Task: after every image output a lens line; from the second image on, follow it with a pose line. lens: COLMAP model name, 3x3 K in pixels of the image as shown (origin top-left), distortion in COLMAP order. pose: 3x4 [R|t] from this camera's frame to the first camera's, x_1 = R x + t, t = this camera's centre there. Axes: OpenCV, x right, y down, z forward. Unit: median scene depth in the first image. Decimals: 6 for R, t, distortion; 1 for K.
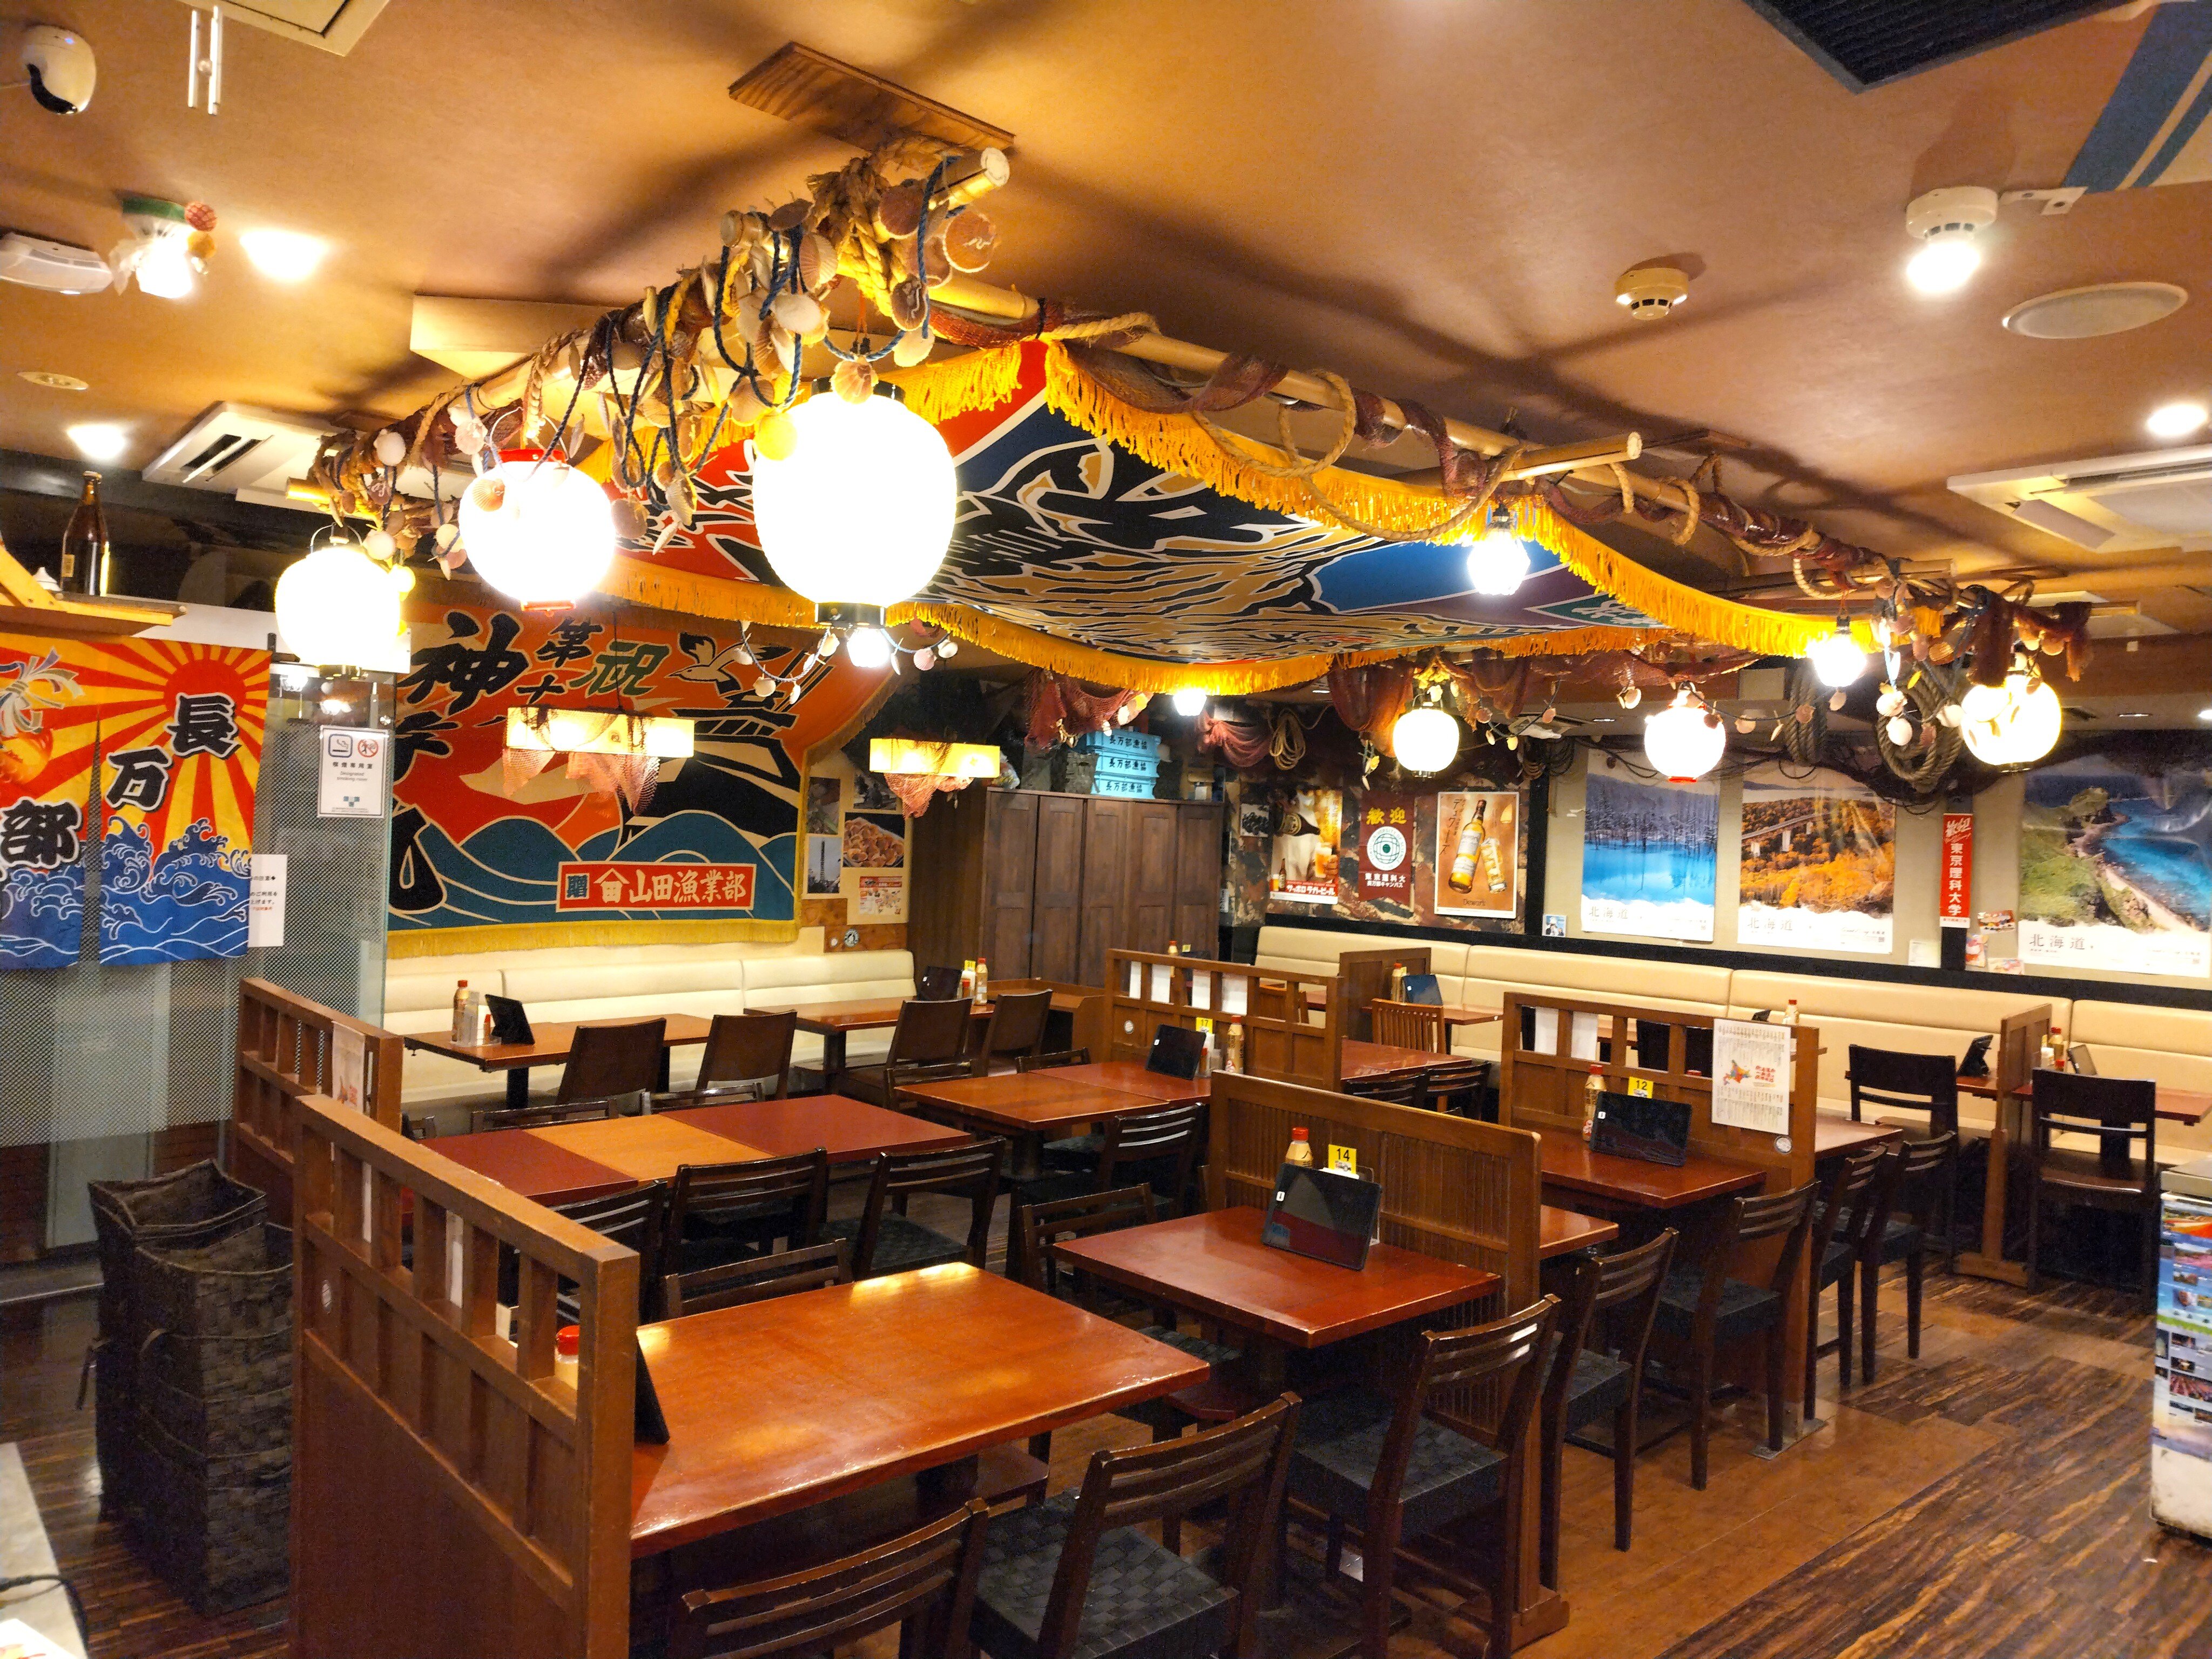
lens RADIAL K [[1492.8, 0, 1112.1], [0, 1492.8, 829.1], [0, 0, 1]] dist [0.033266, -0.036981]
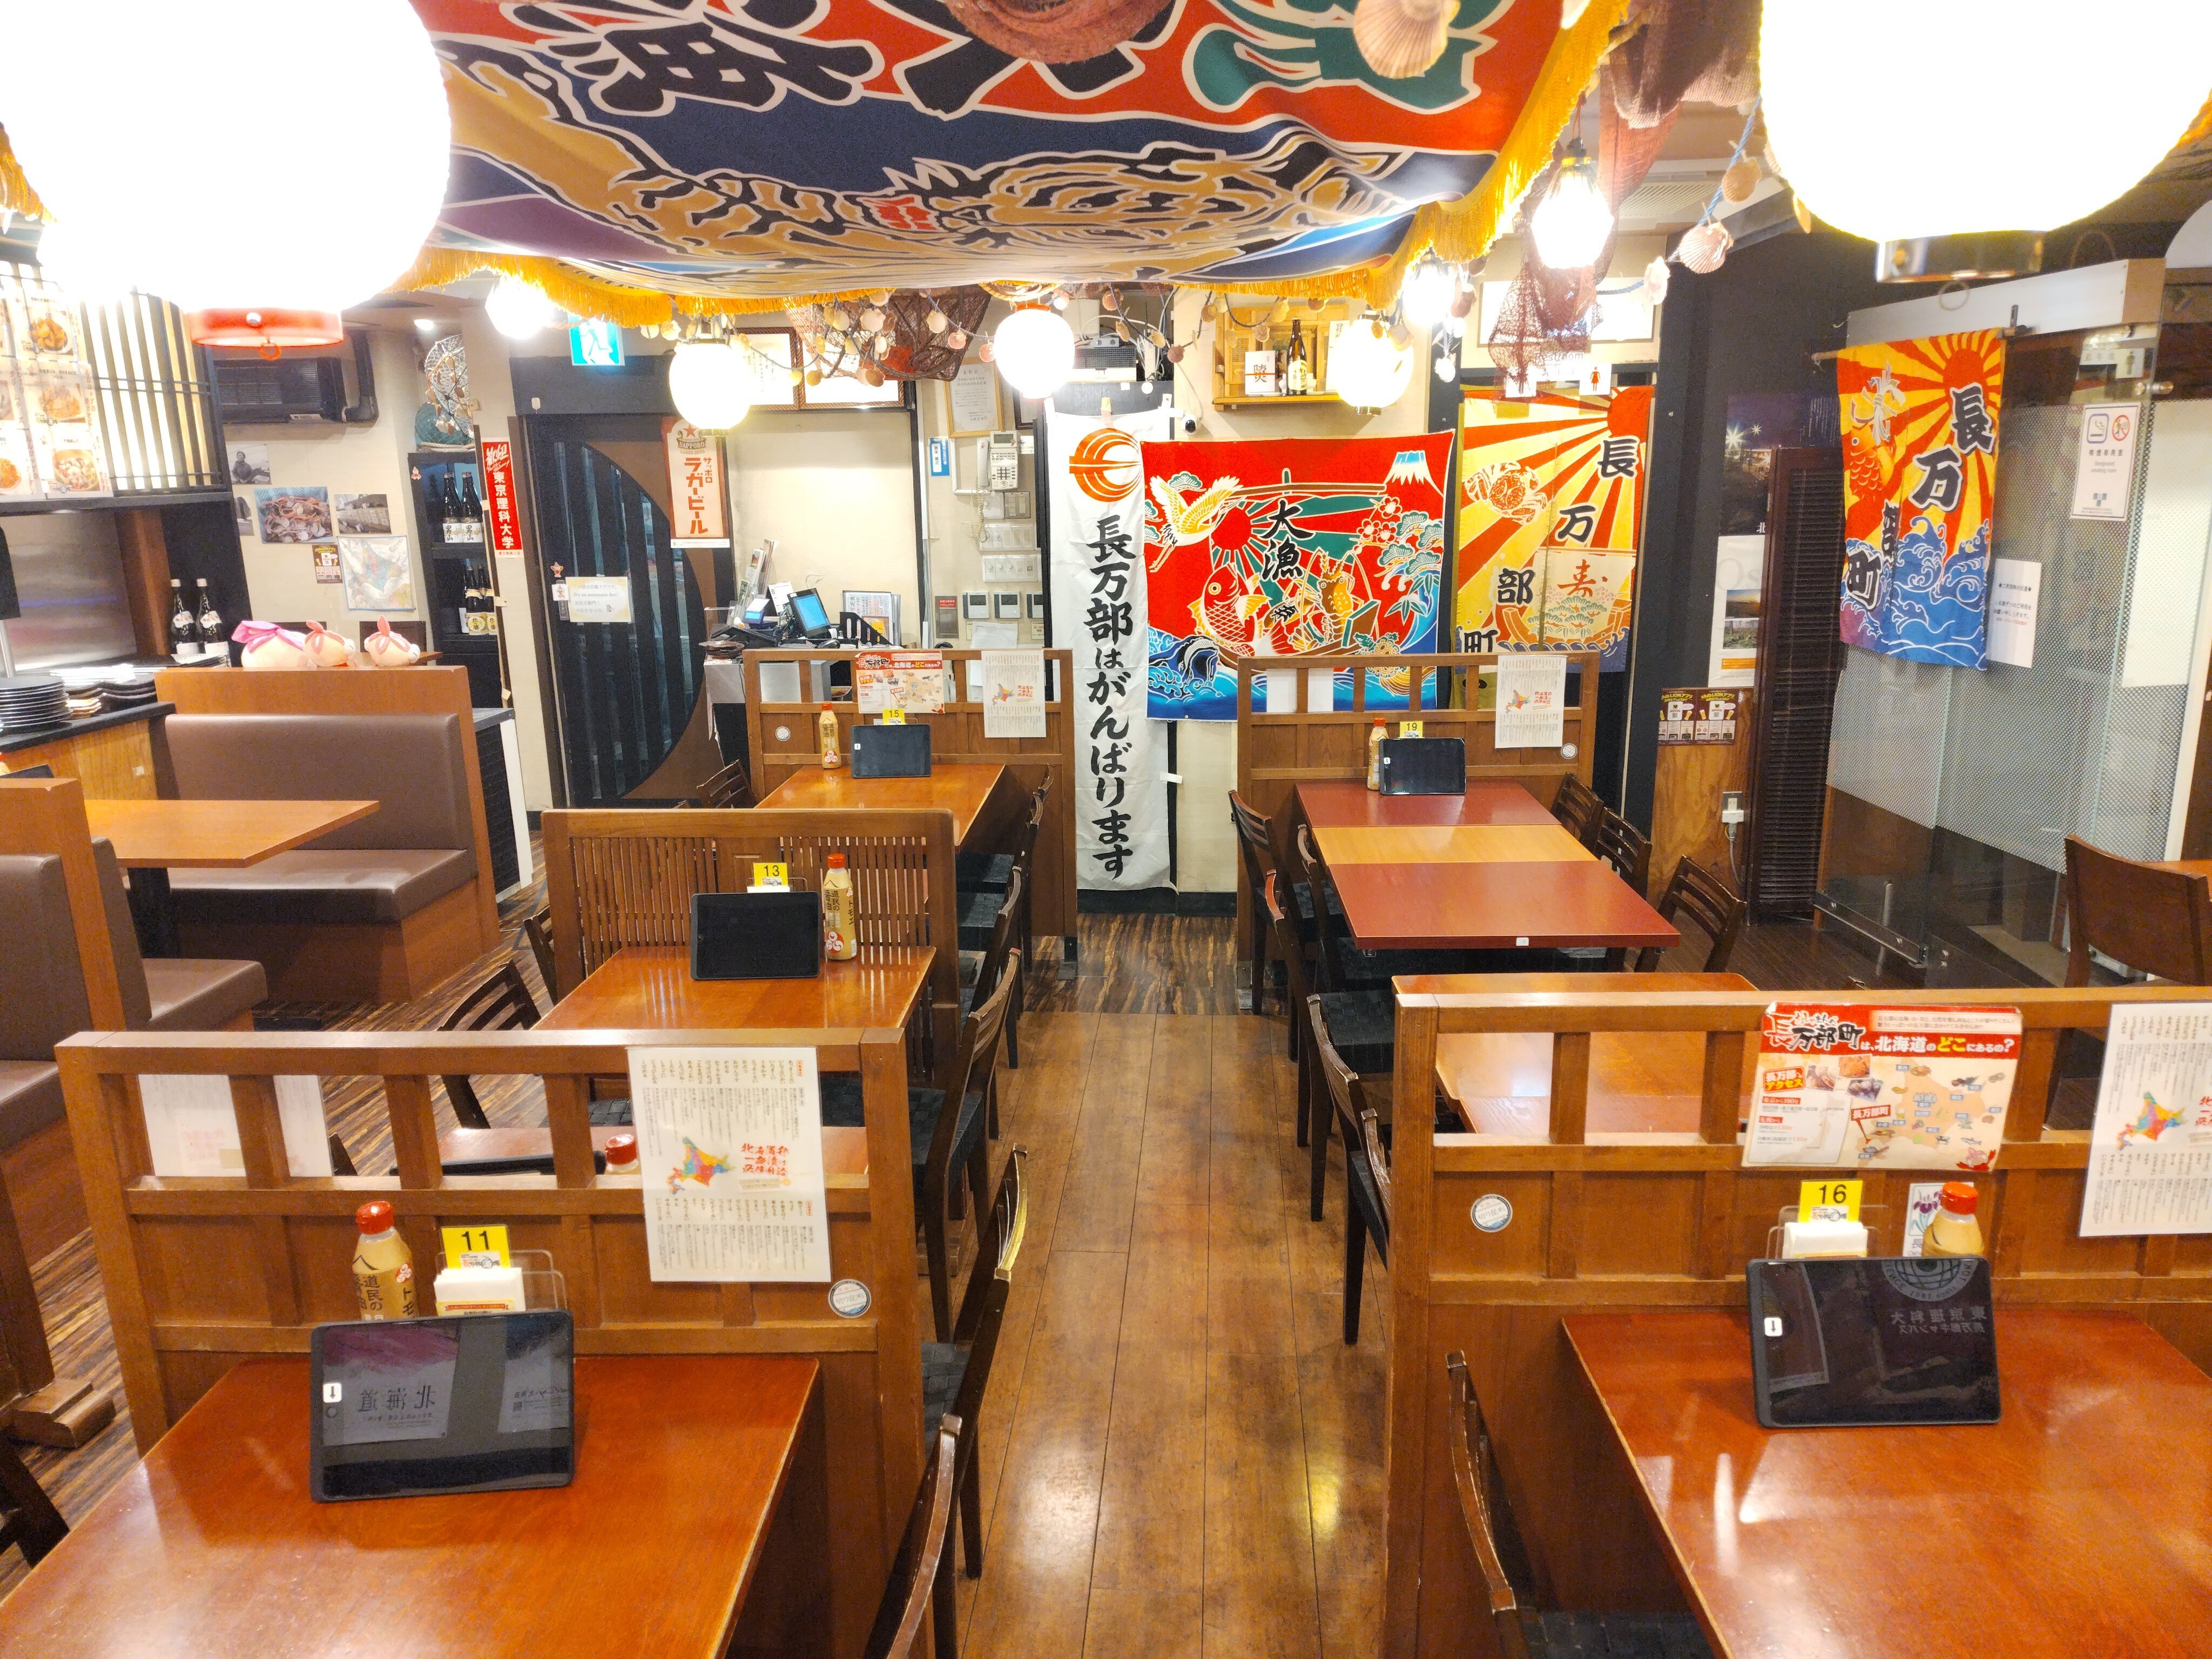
lens RADIAL K [[1492.8, 0, 1112.1], [0, 1492.8, 829.1], [0, 0, 1]] dist [0.033266, -0.036981]
pose [[-0.705134, 0.144164, -0.694264, 0.318504], [-0.010658, 0.976848, 0.213668, -0.008819], [0.708994, 0.158064, -0.687272, 0.870727]]
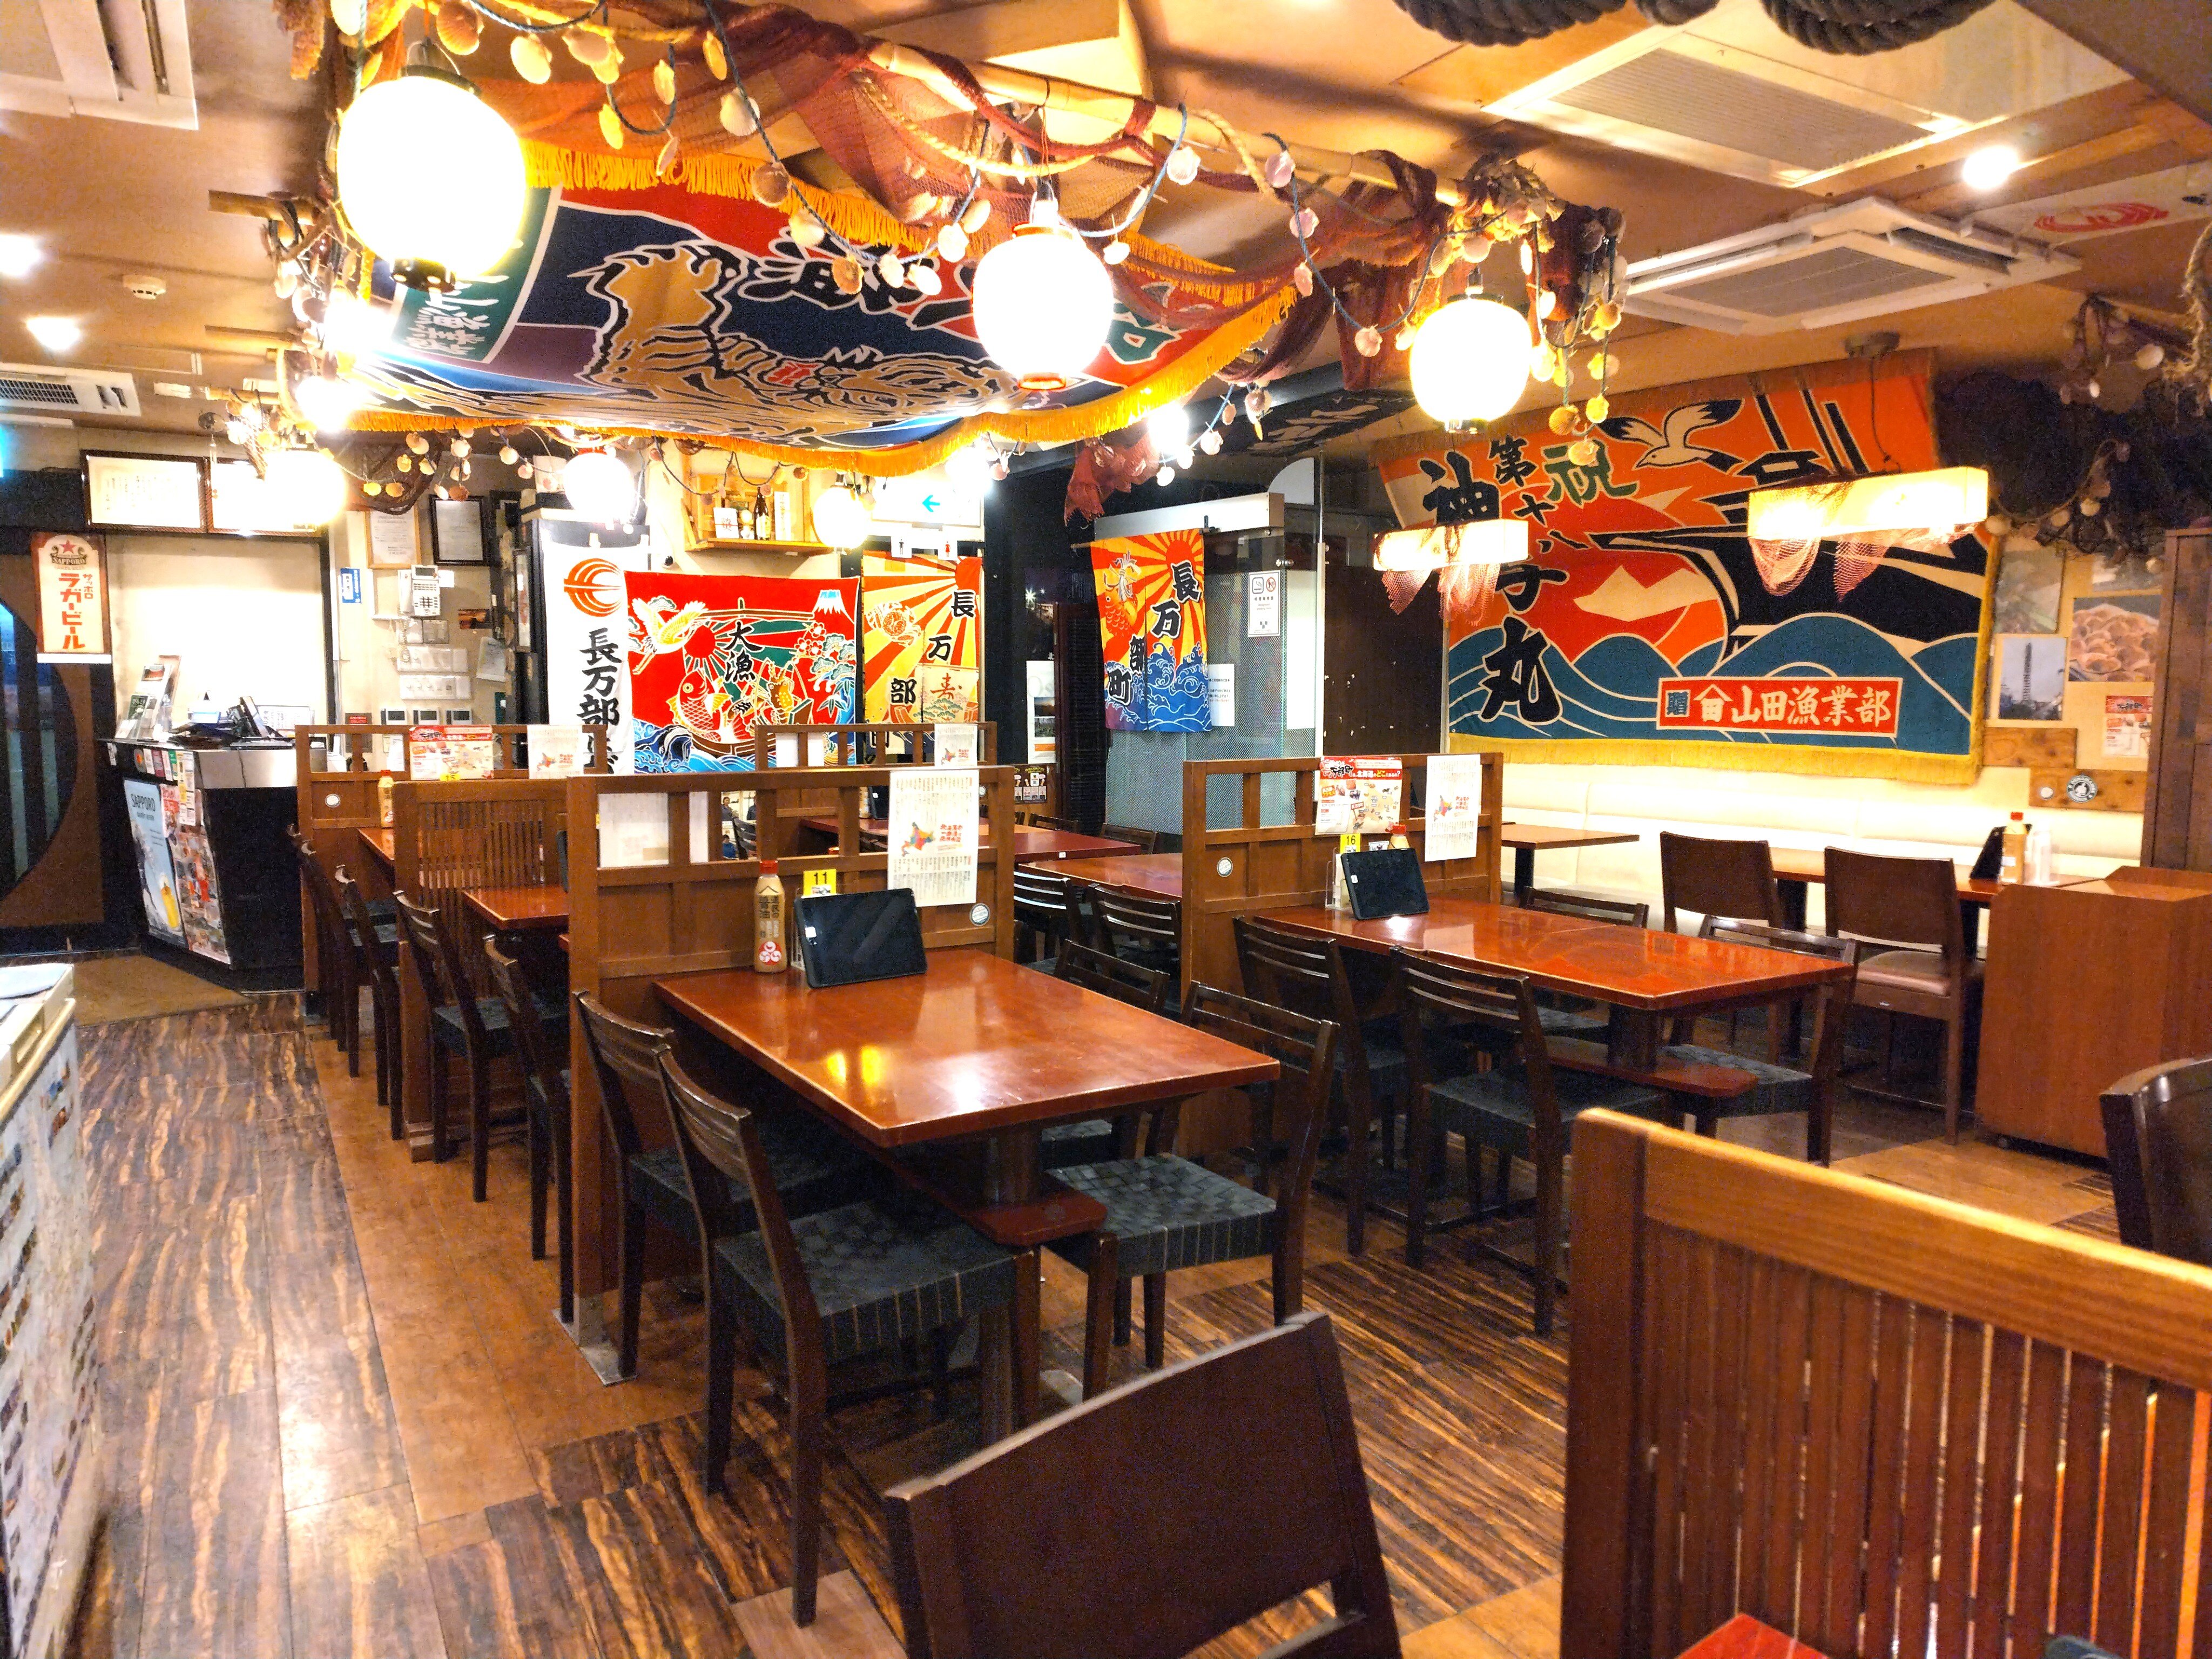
lens RADIAL K [[1492.8, 0, 1112.1], [0, 1492.8, 829.1], [0, 0, 1]] dist [0.033266, -0.036981]
pose [[-0.178426, 0.053777, -0.982483, 0.647015], [-0.013822, 0.998270, 0.057152, 0.067849], [0.983856, 0.023777, -0.177374, 0.804176]]
